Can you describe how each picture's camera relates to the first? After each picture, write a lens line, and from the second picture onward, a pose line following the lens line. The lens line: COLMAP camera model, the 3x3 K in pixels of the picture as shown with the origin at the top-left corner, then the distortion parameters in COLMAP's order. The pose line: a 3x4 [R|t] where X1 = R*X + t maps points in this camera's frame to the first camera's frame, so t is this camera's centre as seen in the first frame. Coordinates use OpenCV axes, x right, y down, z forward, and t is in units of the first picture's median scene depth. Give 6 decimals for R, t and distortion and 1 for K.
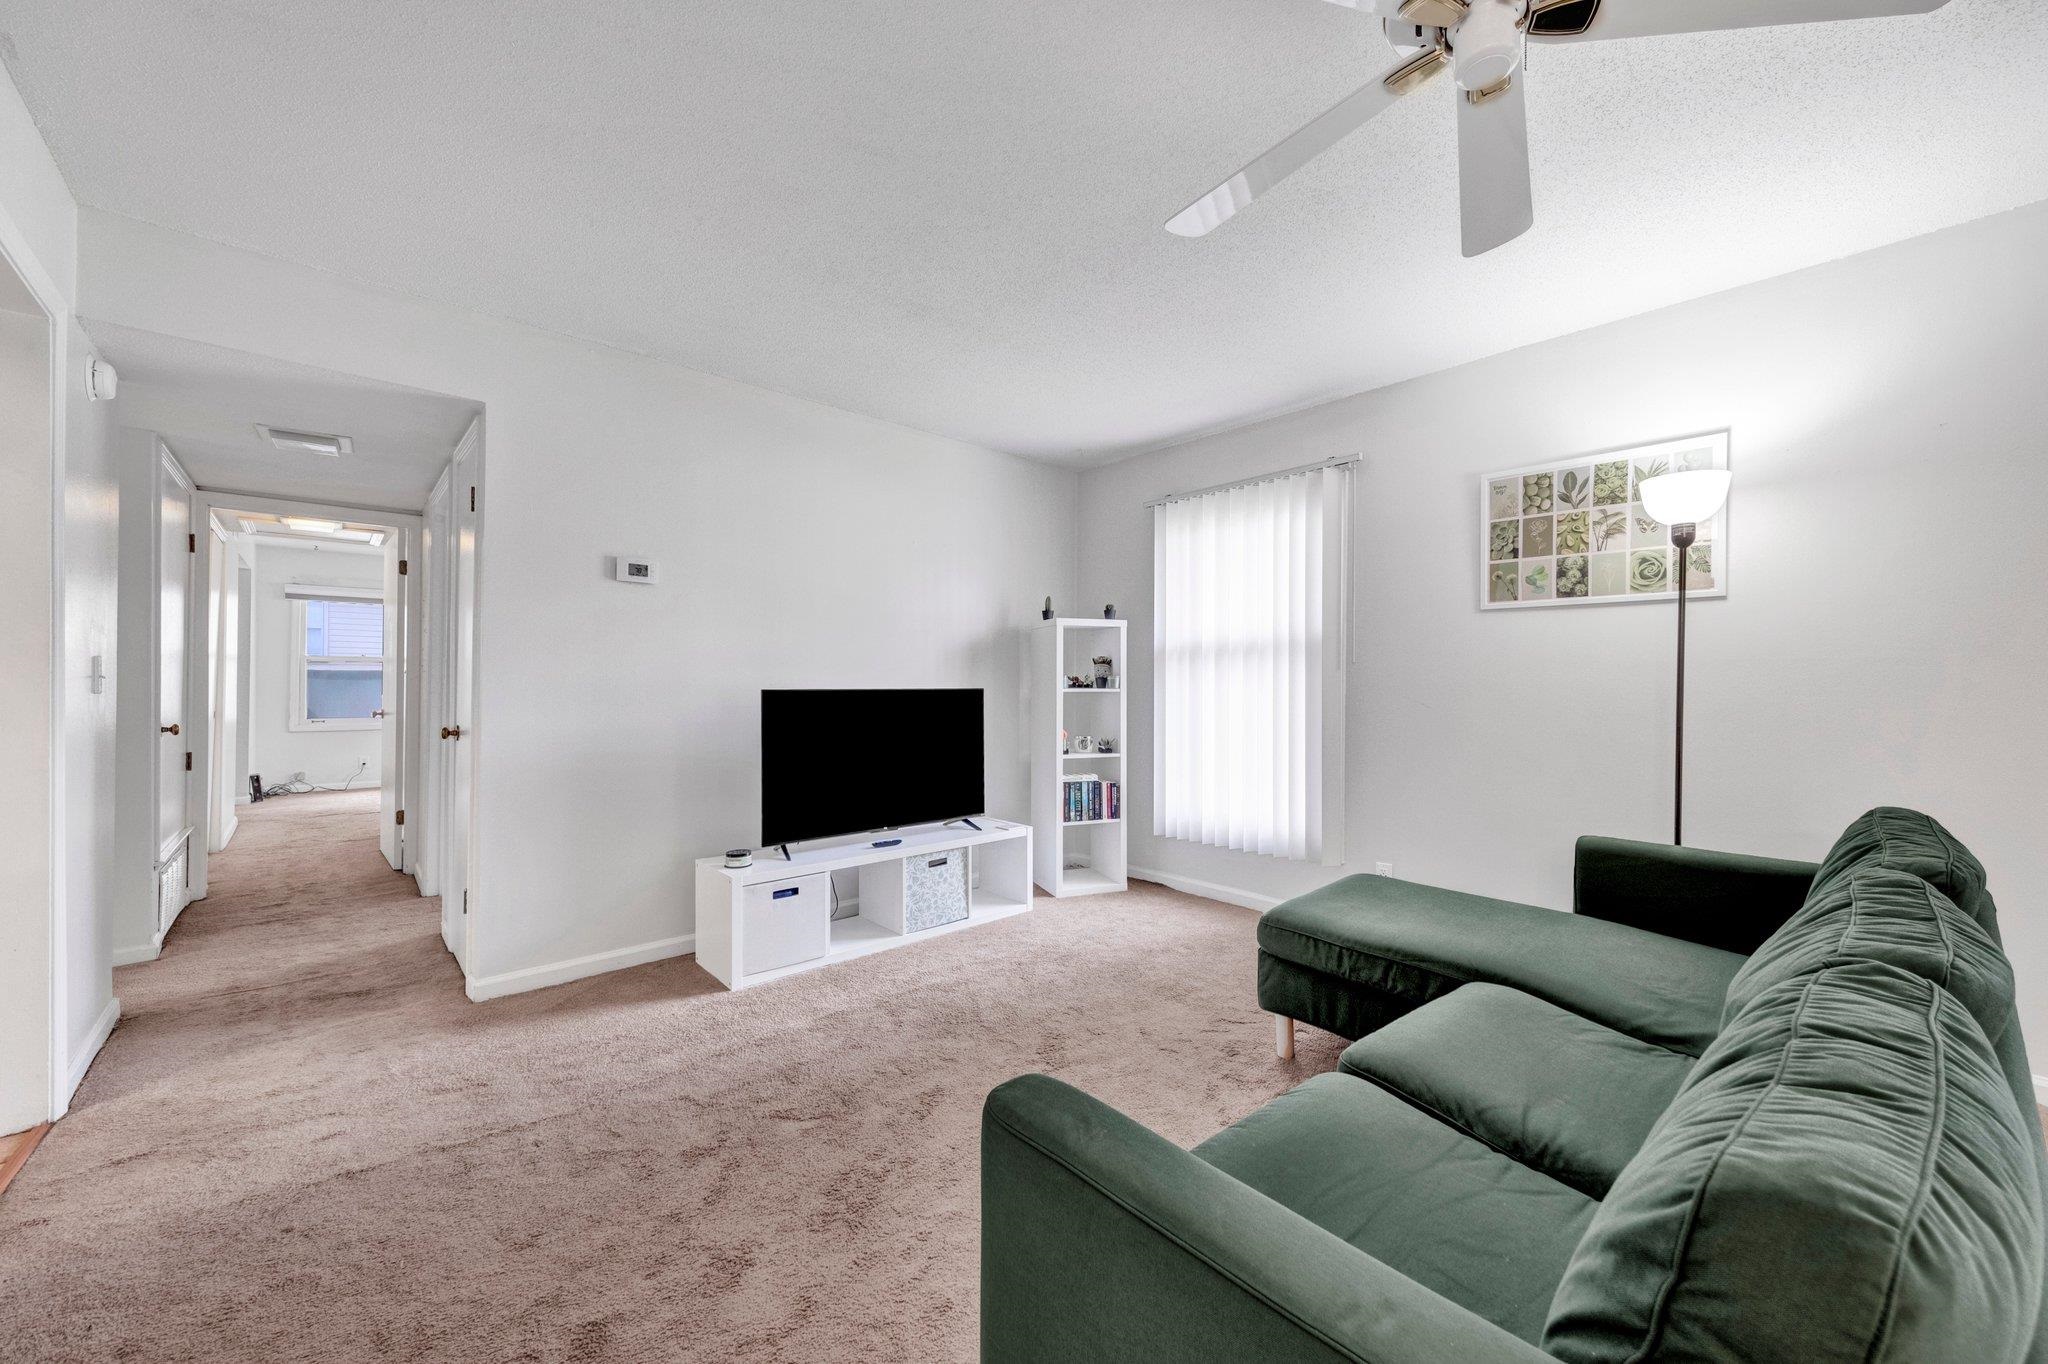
lens RADIAL K [[762.9, 0, 1023.6], [0, 762.9, 687.1], [0, 0, 1]] dist [0.016798, -0.001603]
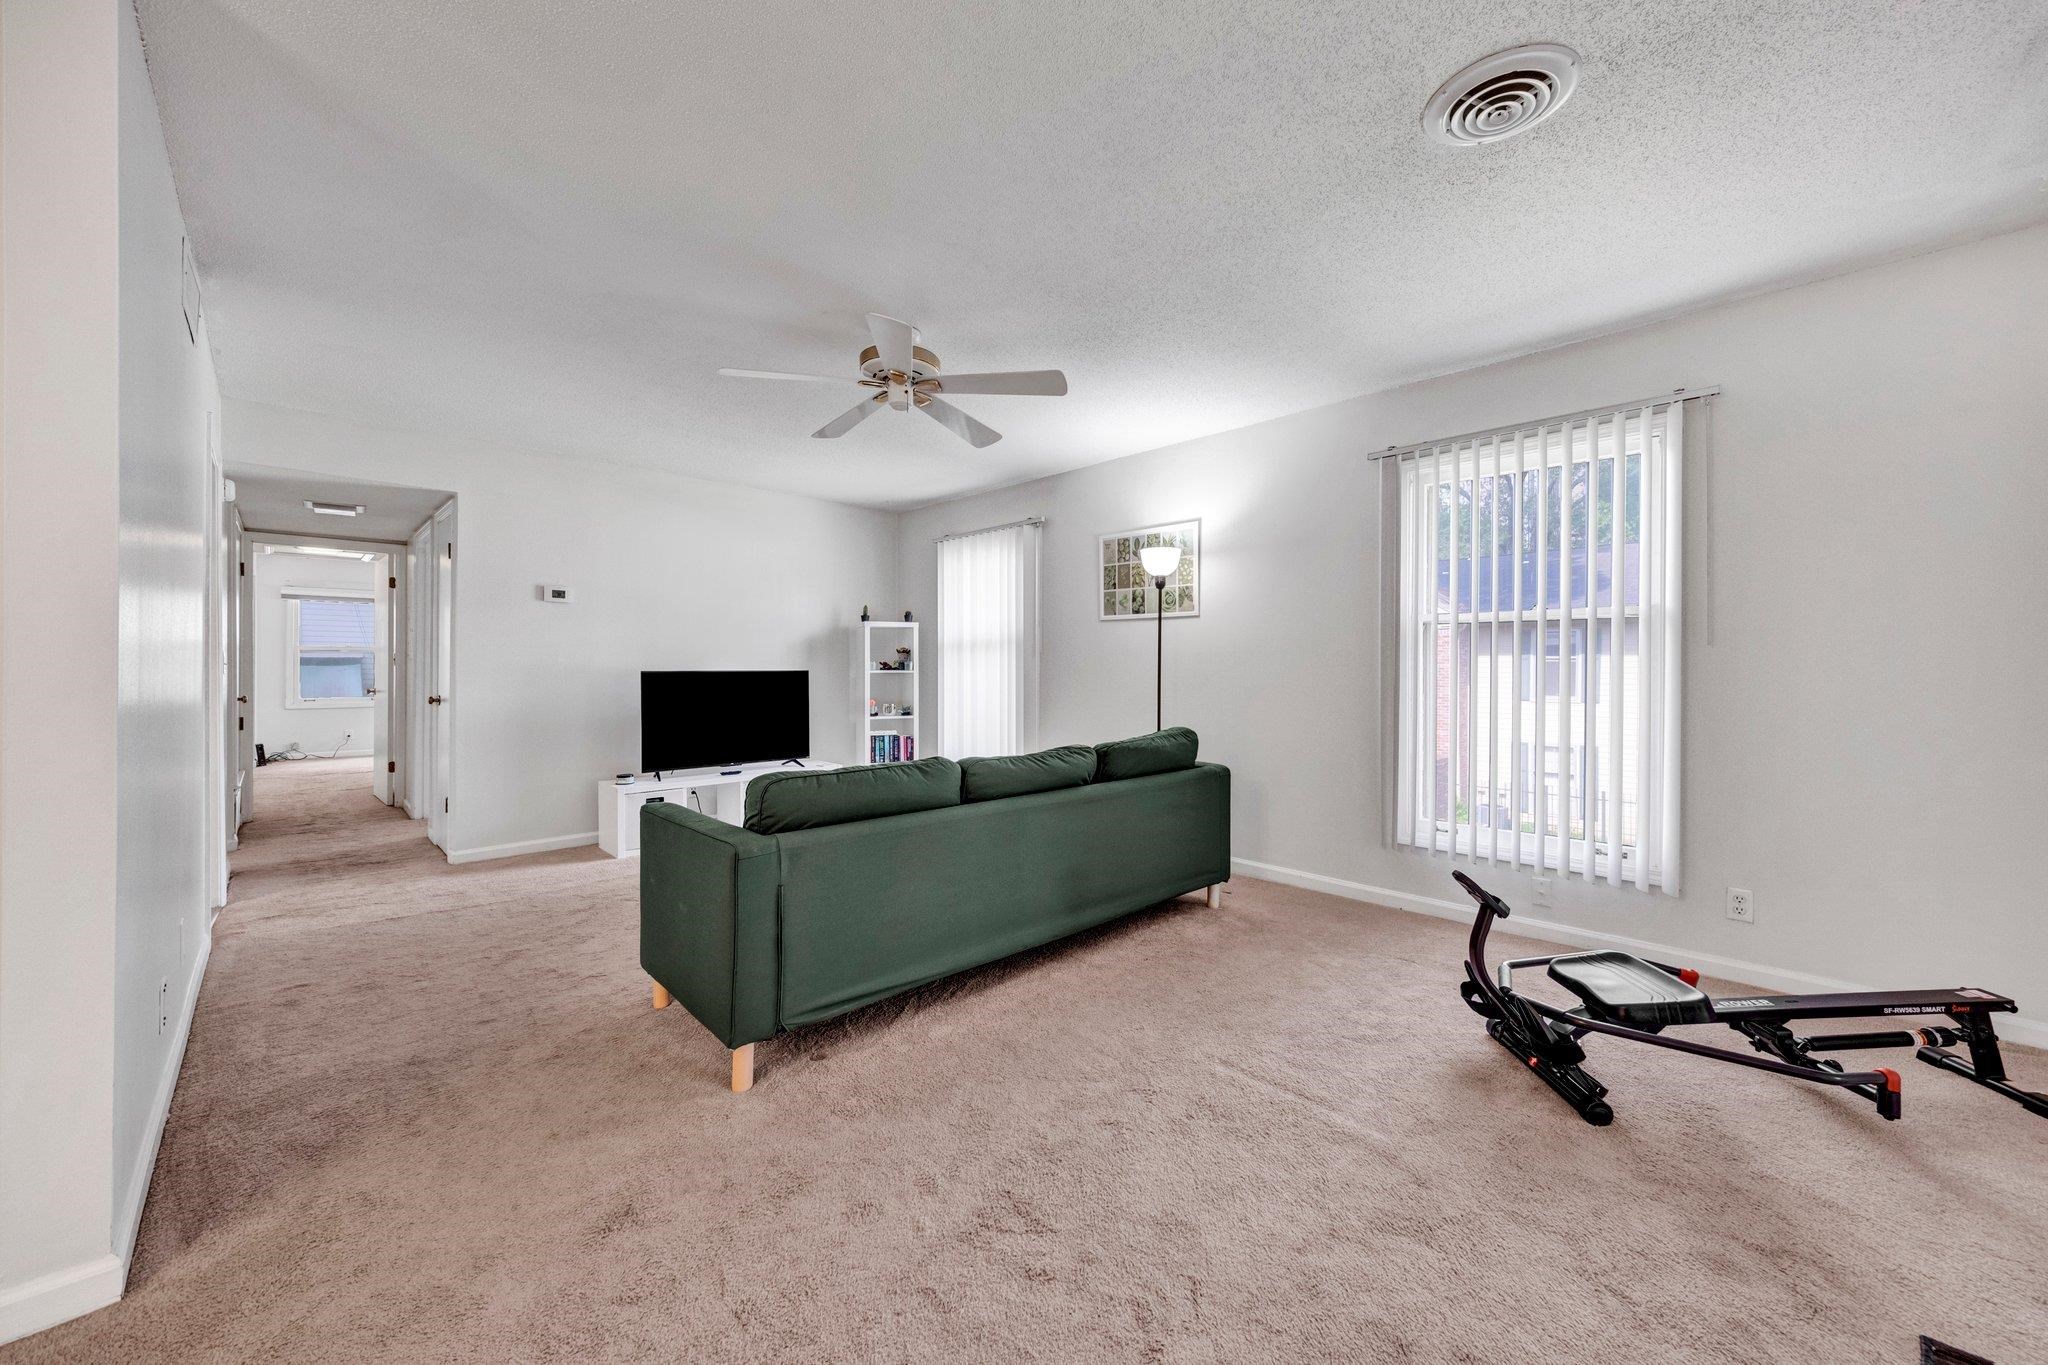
lens RADIAL K [[762.9, 0, 1027.2], [0, 762.9, 675.8], [0, 0, 1]] dist [0.016798, -0.001603]
pose [[0.999376, -0.002885, 0.035197, 0.330477], [0.002664, 0.999976, 0.006324, 0.003864], [-0.035215, -0.006227, 0.999360, -0.497616]]
